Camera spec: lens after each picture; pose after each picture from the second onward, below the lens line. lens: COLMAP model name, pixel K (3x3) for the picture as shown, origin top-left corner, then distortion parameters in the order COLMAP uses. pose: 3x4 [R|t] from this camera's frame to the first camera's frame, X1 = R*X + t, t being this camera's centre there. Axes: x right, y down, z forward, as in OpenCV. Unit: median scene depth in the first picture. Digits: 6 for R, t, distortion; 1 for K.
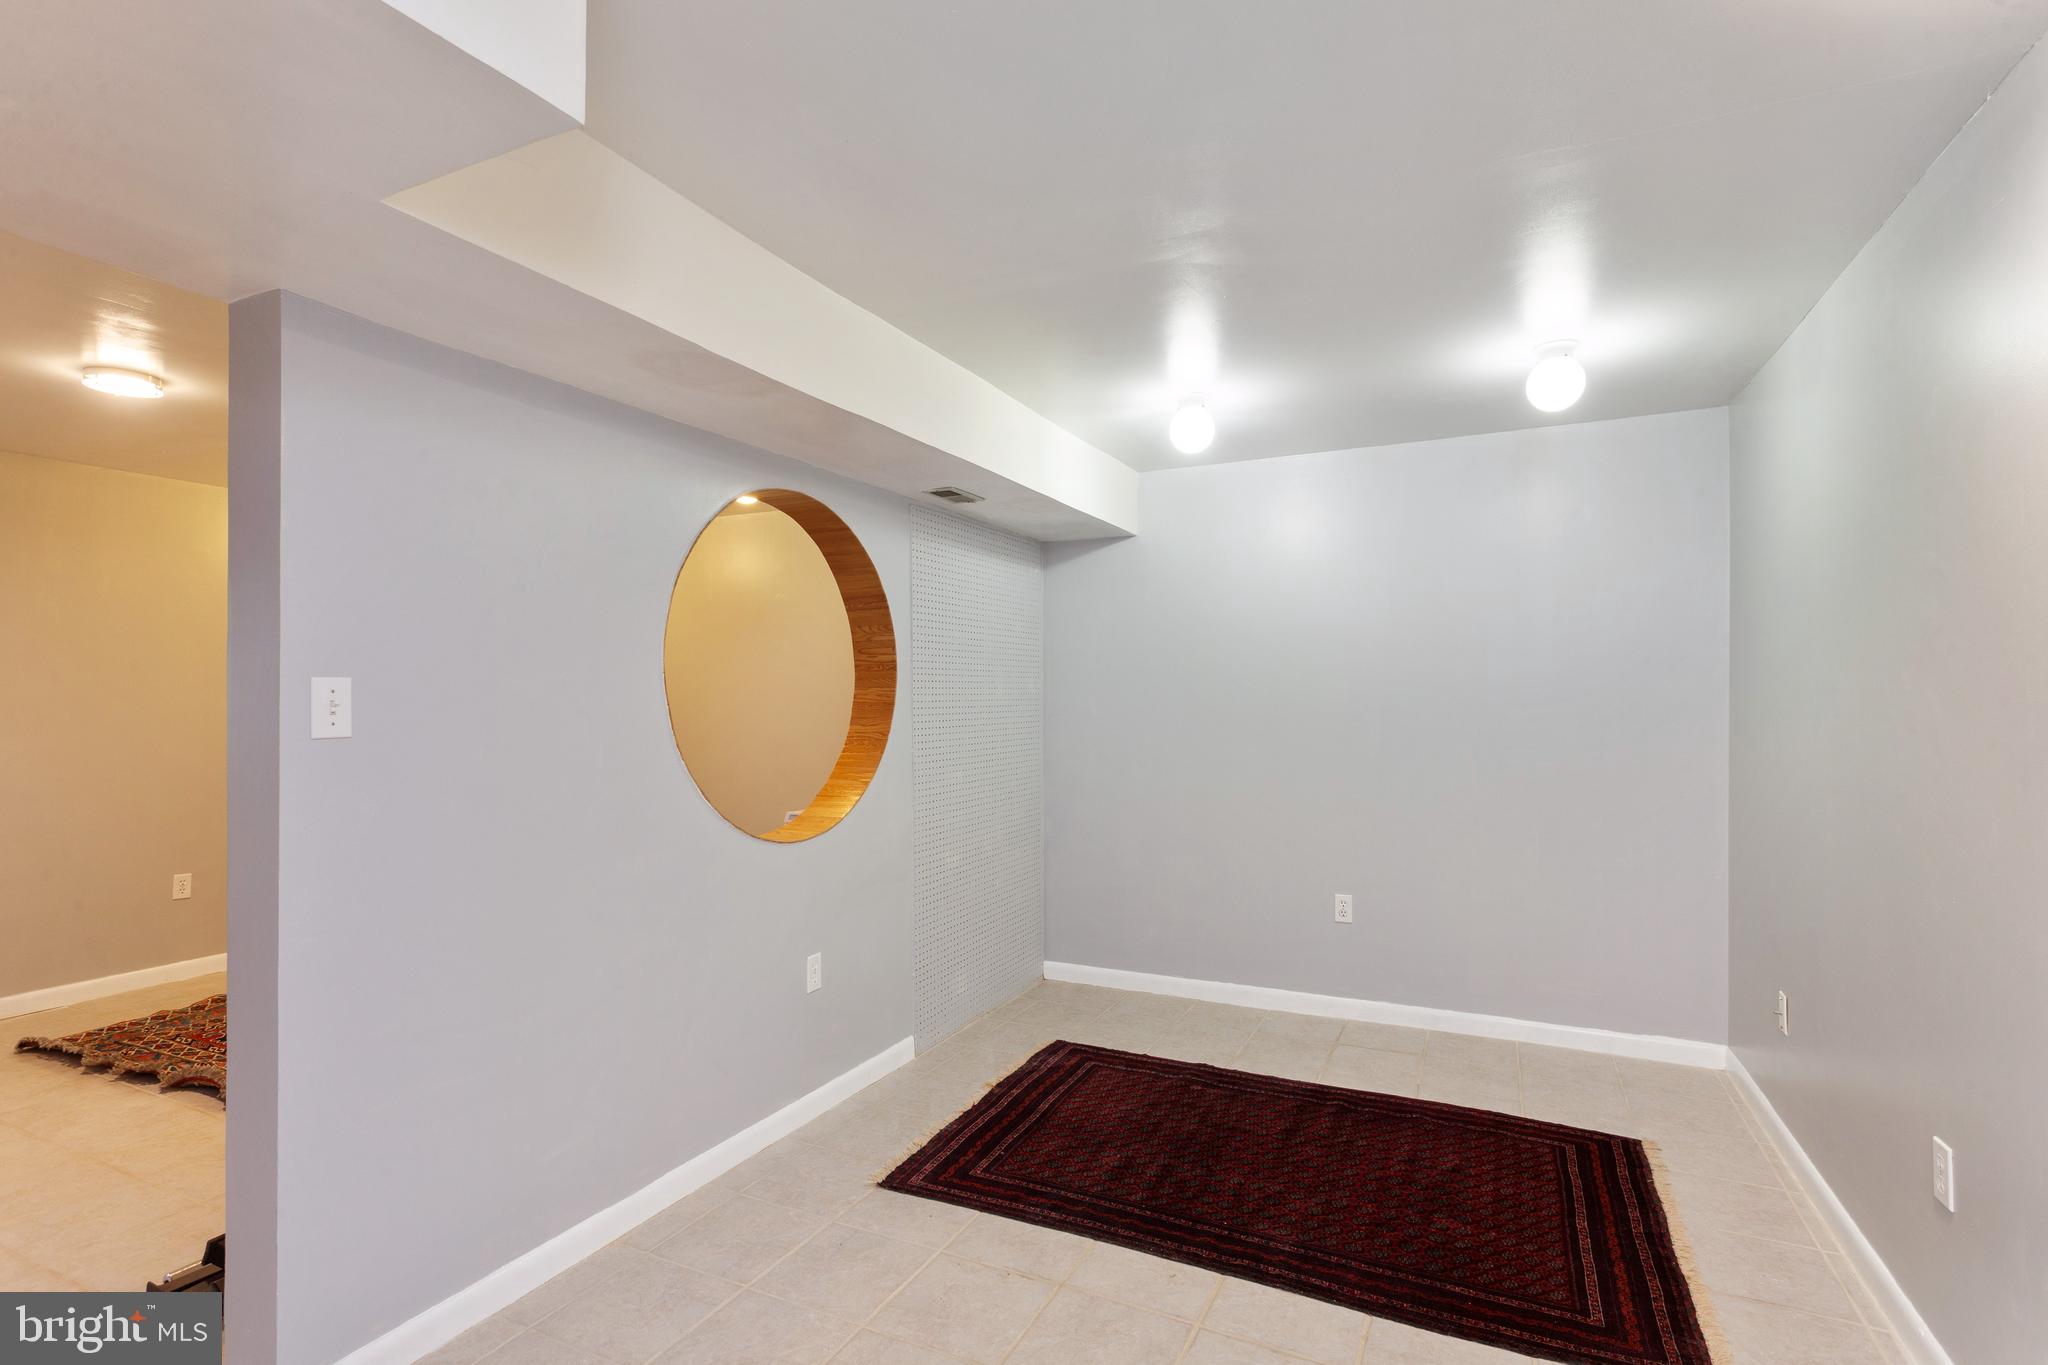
lens RADIAL K [[983.3, 0, 1025.4], [0, 983.3, 687.1], [0, 0, 1]] dist [0.005972, -0.000787]
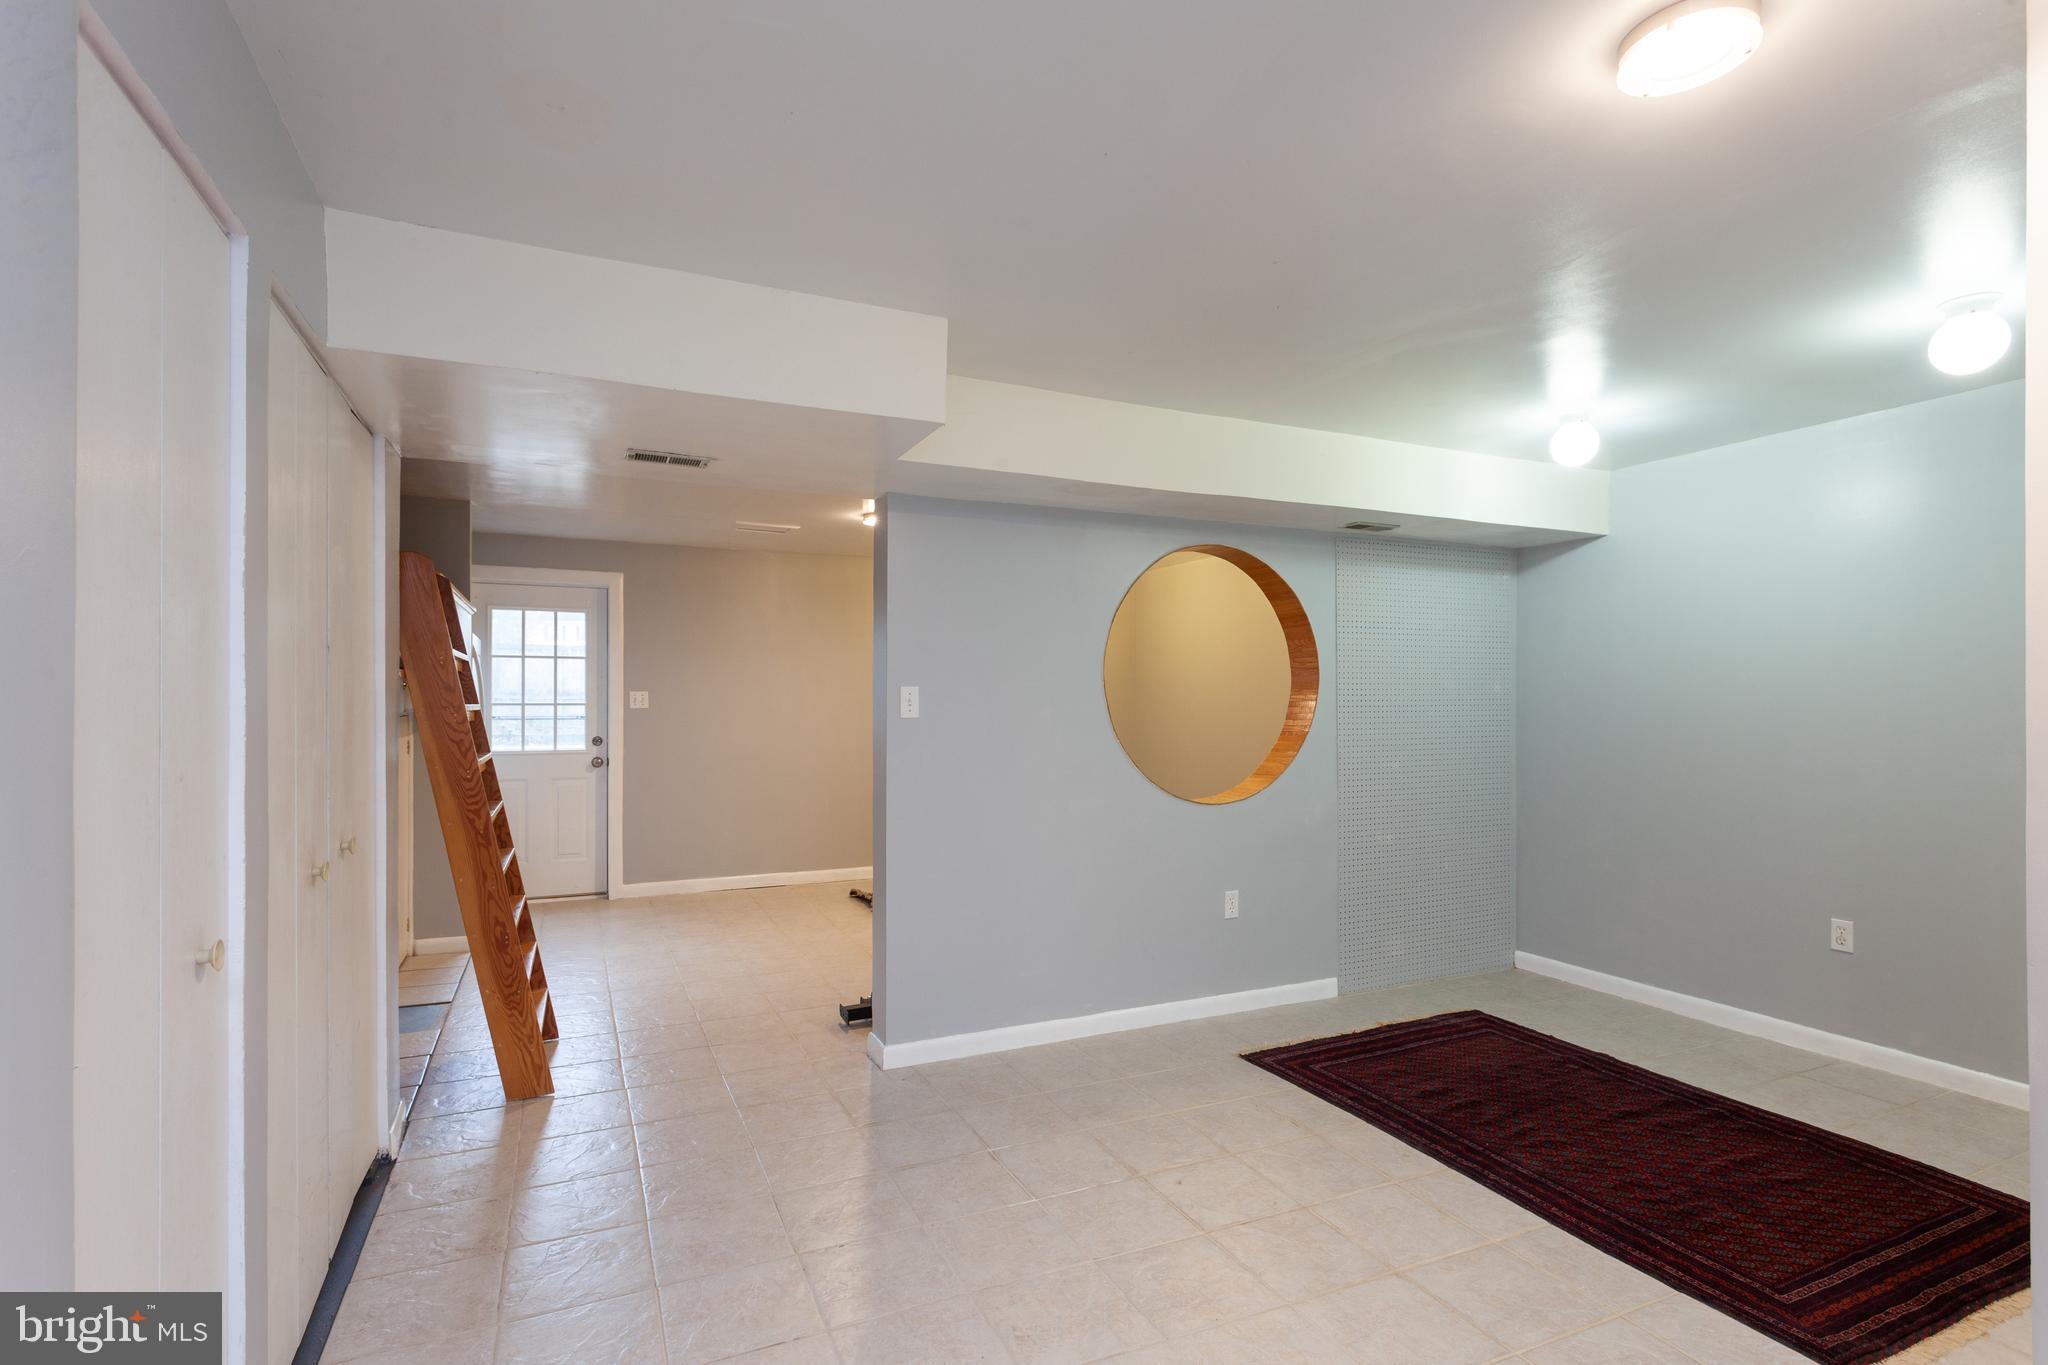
lens RADIAL K [[983.3, 0, 1026.7], [0, 983.3, 689.1], [0, 0, 1]] dist [0.005972, -0.000787]
pose [[0.776893, -0.003380, -0.629623, 0.374067], [0.004899, 0.999988, 0.000677, -0.002833], [0.629613, -0.003610, 0.776900, -0.188070]]
